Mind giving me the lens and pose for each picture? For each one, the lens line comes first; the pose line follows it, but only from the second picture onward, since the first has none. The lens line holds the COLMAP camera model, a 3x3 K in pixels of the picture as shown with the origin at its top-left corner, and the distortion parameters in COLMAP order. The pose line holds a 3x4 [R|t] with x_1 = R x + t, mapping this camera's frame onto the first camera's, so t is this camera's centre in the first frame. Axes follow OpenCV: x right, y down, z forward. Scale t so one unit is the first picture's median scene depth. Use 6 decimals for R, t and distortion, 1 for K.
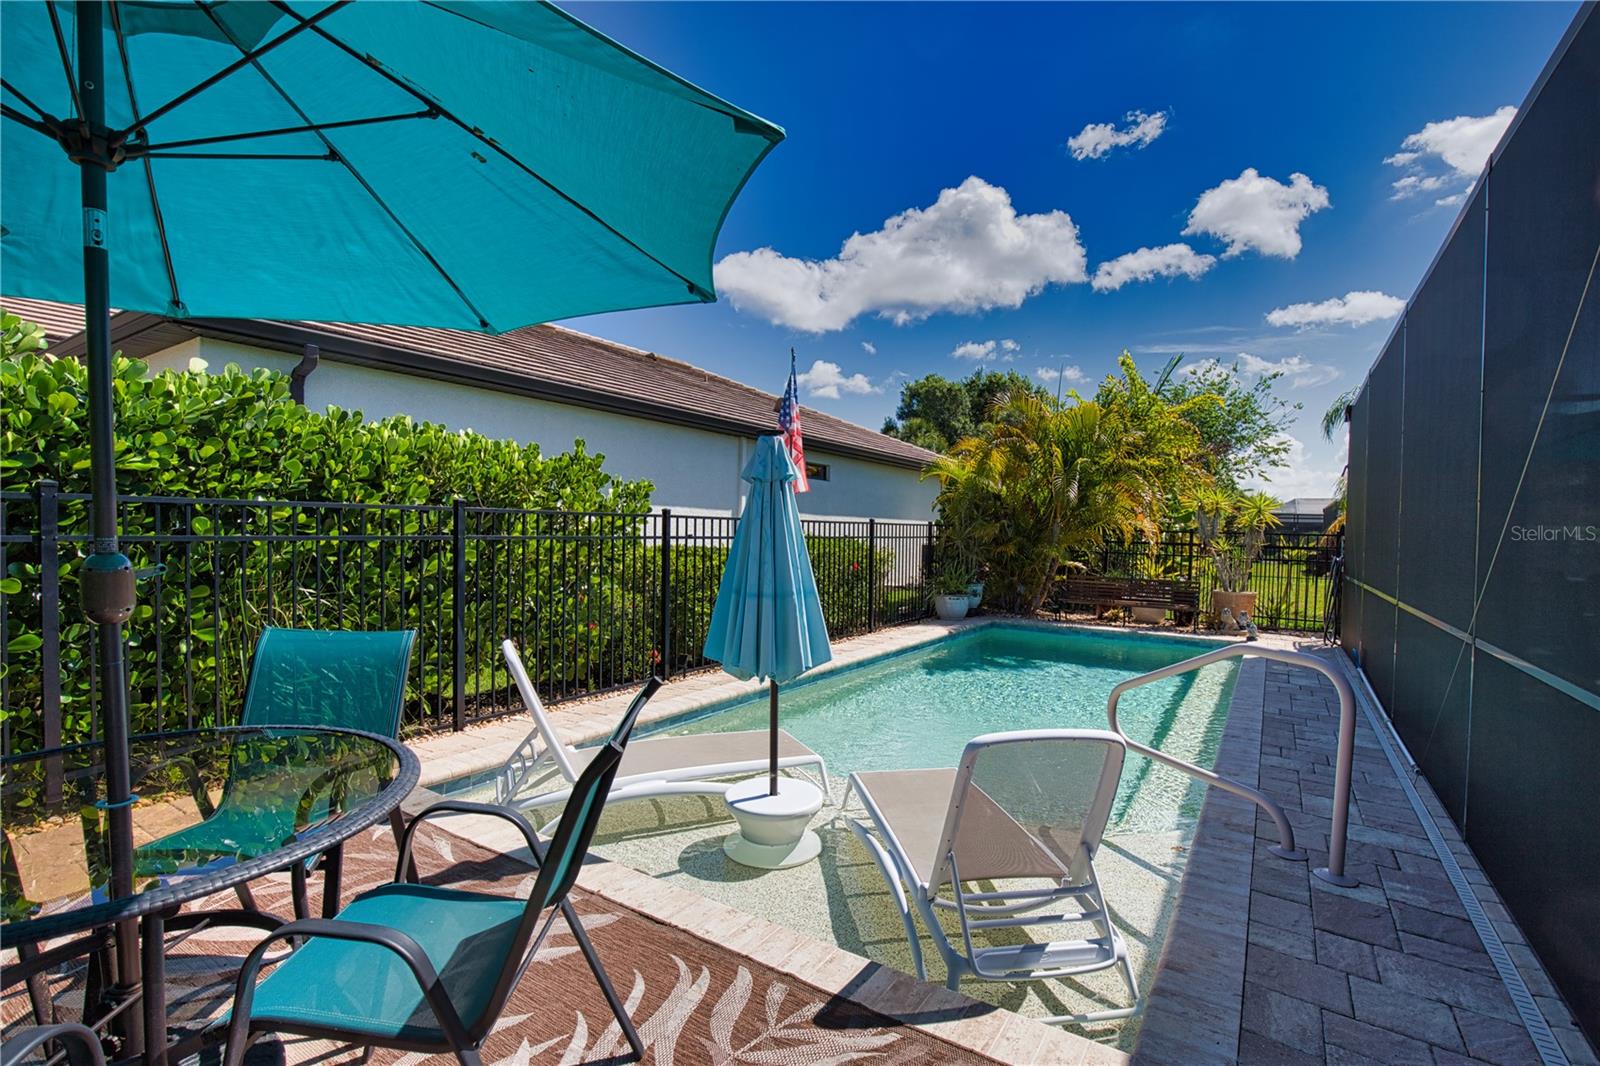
lens RADIAL K [[721.9, 0, 807.6], [0, 721.9, 540.8], [0, 0, 1]] dist [-0.043082, 0.009347]
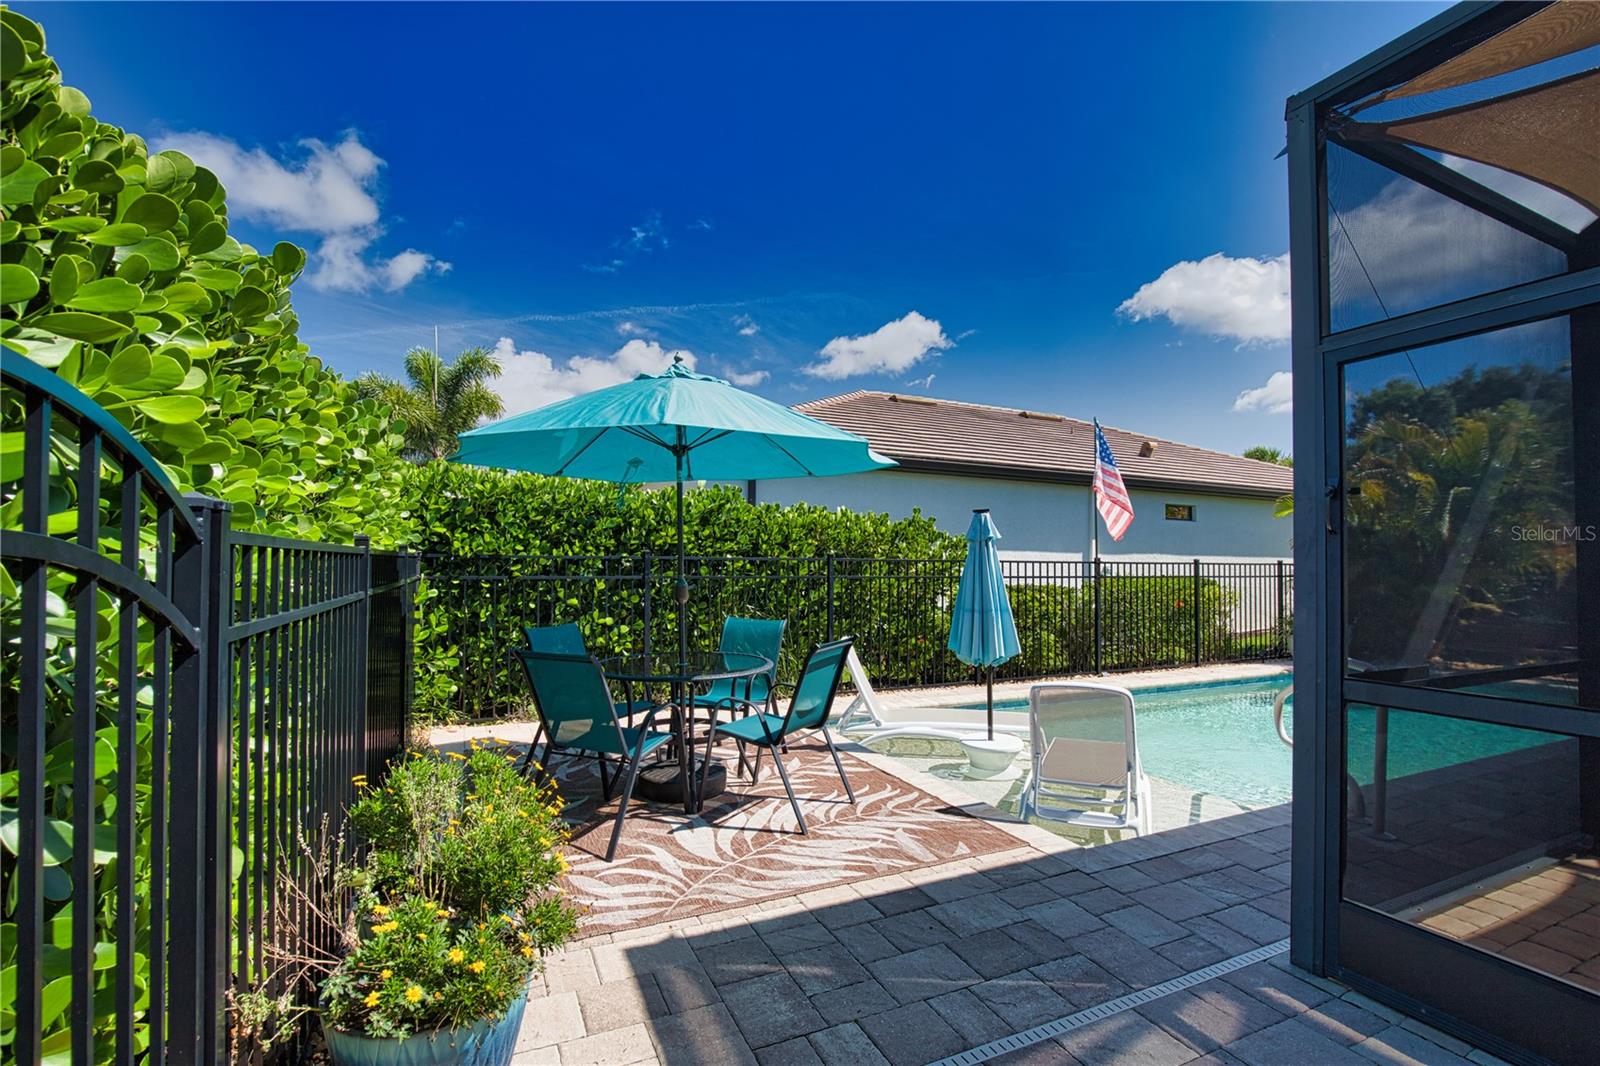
lens RADIAL K [[721.9, 0, 807.6], [0, 721.9, 540.8], [0, 0, 1]] dist [-0.043082, 0.009347]
pose [[0.845149, -0.030466, -0.533662, 0.375606], [-0.001008, 0.998282, -0.058587, 0.009901], [0.534530, 0.050053, 0.843666, -0.447805]]
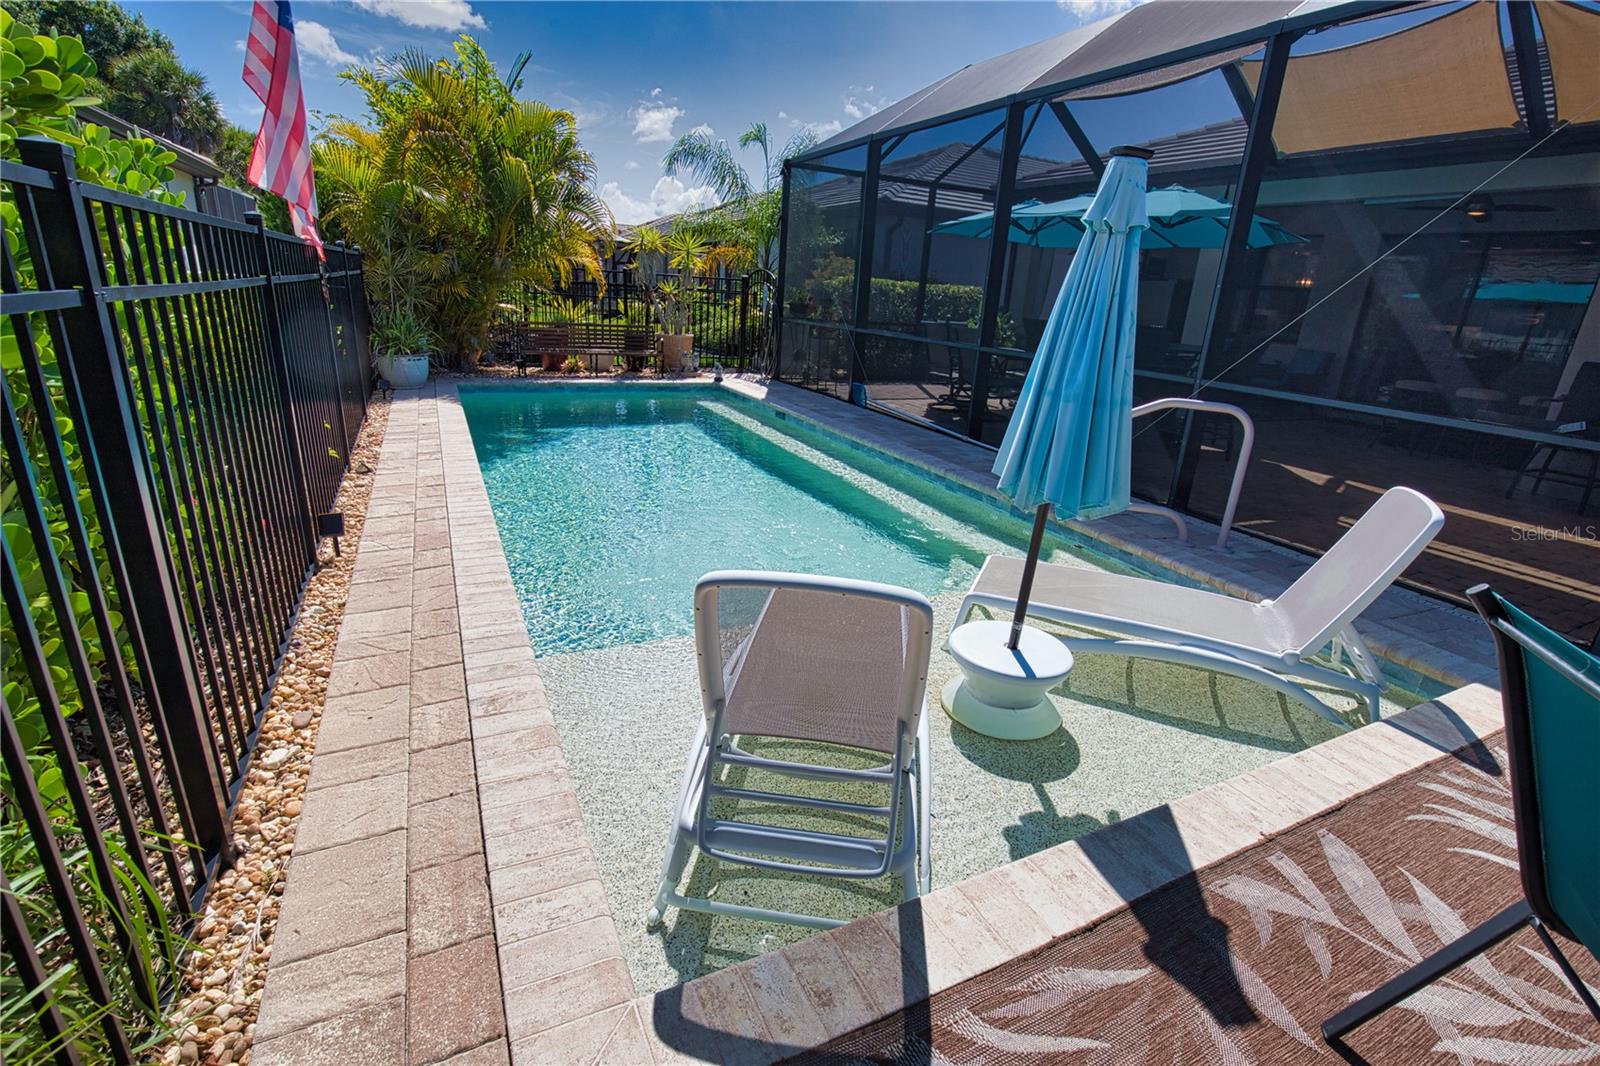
lens RADIAL K [[731.0, 0, 808.1], [0, 731.0, 541.7], [0, 0, 1]] dist [-0.039780, 0.009332]
pose [[0.514501, -0.268498, 0.814369, -0.641331], [-0.036526, 0.941989, 0.333650, -0.013925], [-0.856711, -0.201409, 0.474847, 0.677222]]
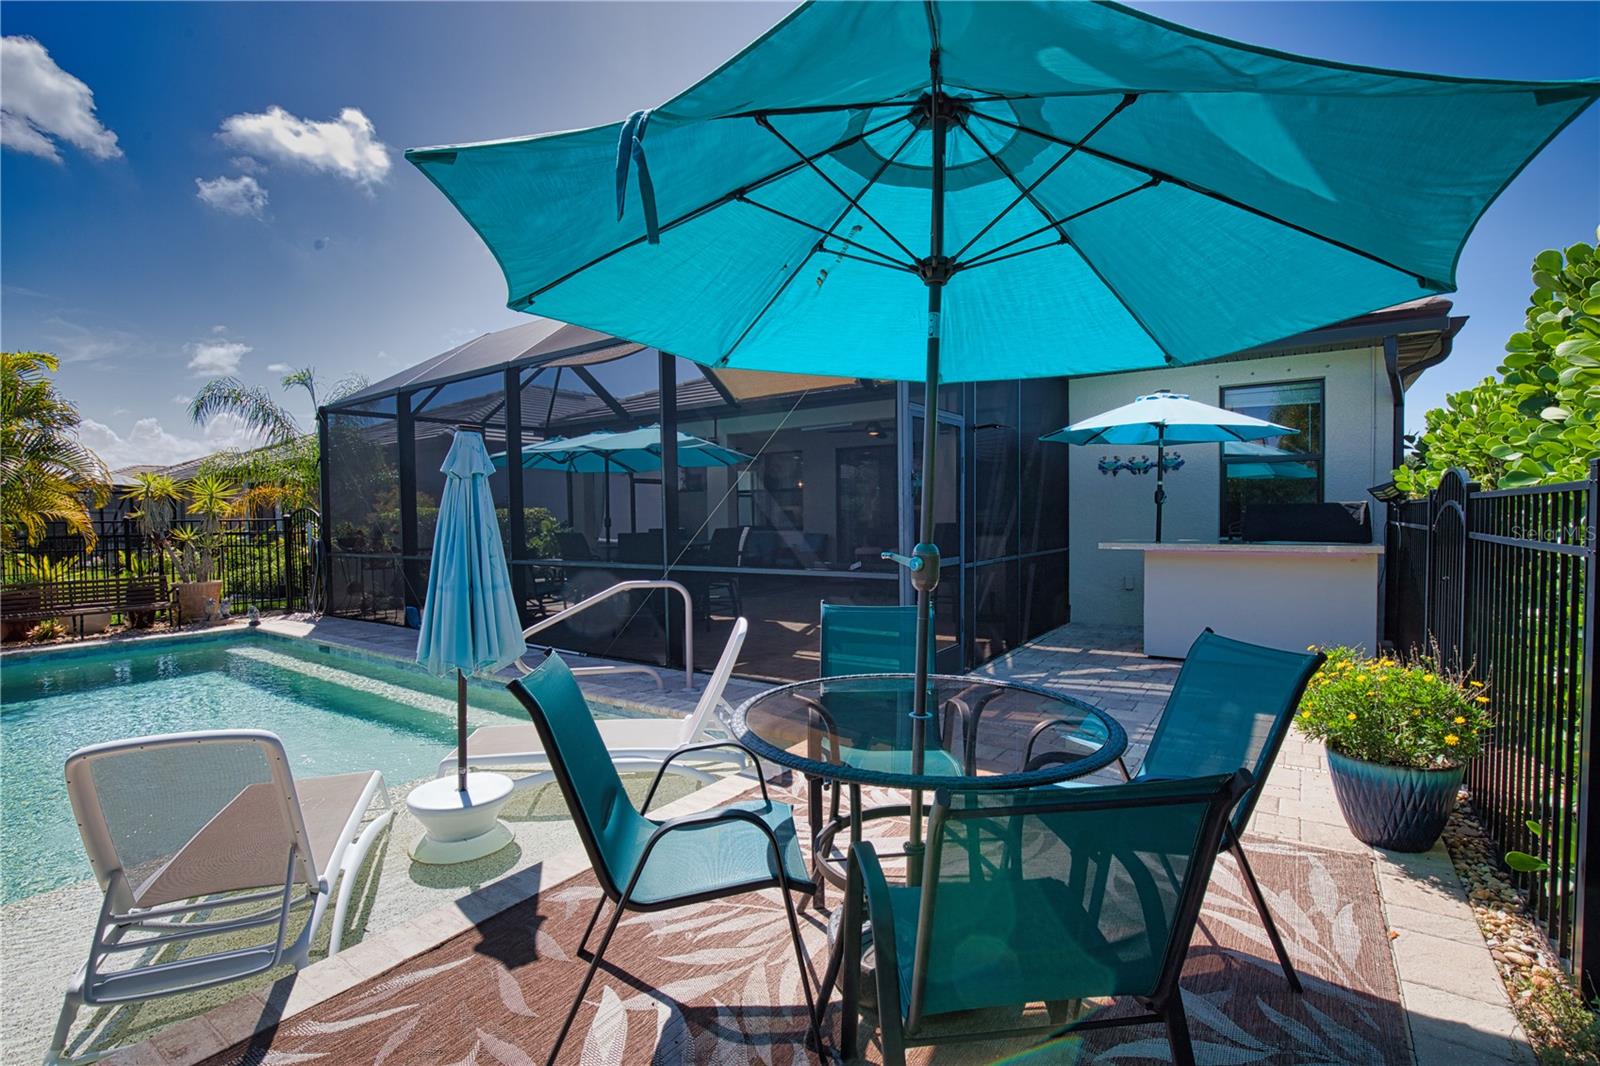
lens RADIAL K [[721.9, 0, 807.6], [0, 721.9, 540.8], [0, 0, 1]] dist [-0.043082, 0.009347]
pose [[0.026447, -0.055969, 0.998082, -0.805483], [0.034015, 0.997904, 0.055058, -0.020391], [-0.999071, 0.032494, 0.028296, 0.395548]]
